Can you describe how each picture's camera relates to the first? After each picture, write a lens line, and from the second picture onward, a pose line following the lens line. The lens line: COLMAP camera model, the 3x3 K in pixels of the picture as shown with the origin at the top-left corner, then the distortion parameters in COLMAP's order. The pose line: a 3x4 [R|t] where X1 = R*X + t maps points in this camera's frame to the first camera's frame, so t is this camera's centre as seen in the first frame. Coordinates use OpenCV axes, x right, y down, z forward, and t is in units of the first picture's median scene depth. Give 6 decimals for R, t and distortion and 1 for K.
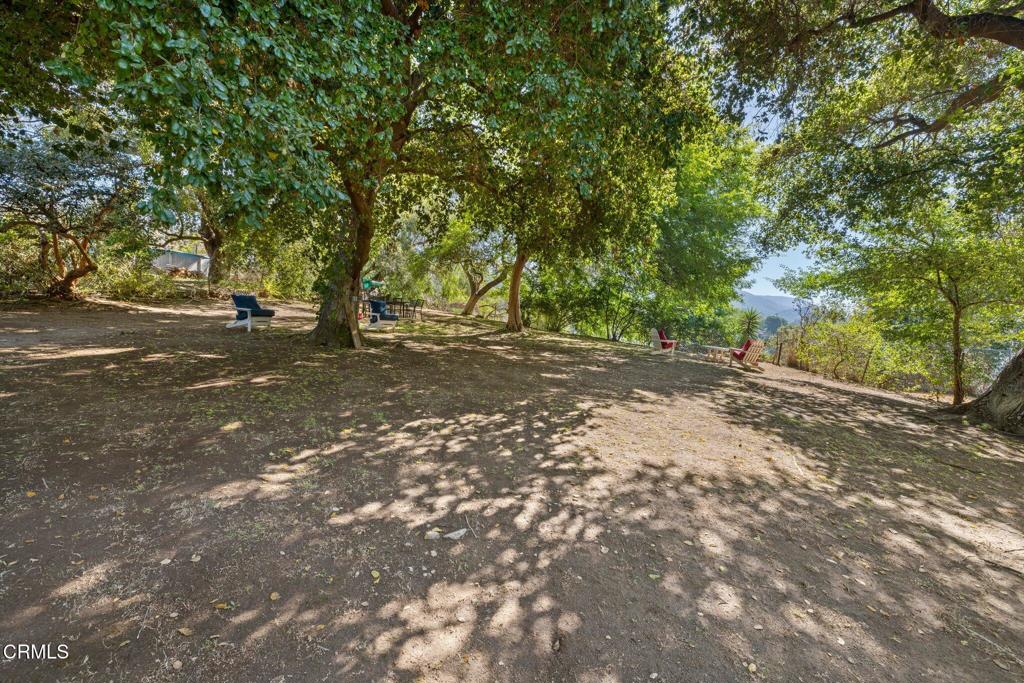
lens RADIAL K [[427.1, 0, 511.2], [0, 427.1, 337.8], [0, 0, 1]] dist [0.001164, 0.000231]
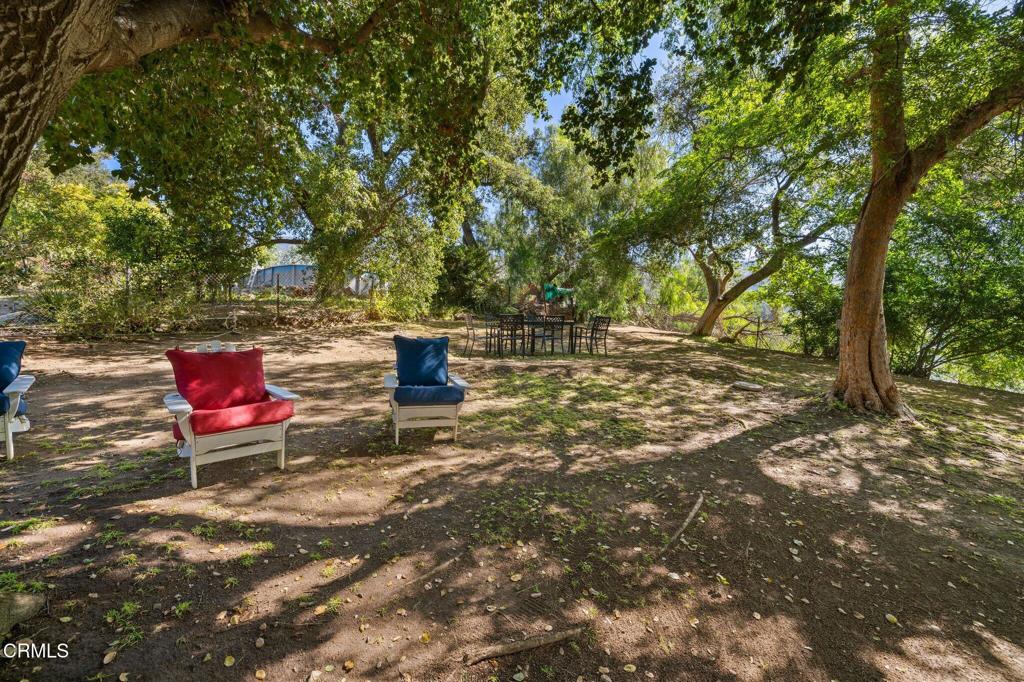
lens RADIAL K [[427.1, 0, 511.7], [0, 427.1, 340.5], [0, 0, 1]] dist [0.001164, 0.000231]
pose [[0.870287, -0.001285, -0.492544, -0.040158], [-0.004909, 0.999924, -0.011283, -0.037178], [0.492521, 0.012238, 0.870215, 0.346942]]
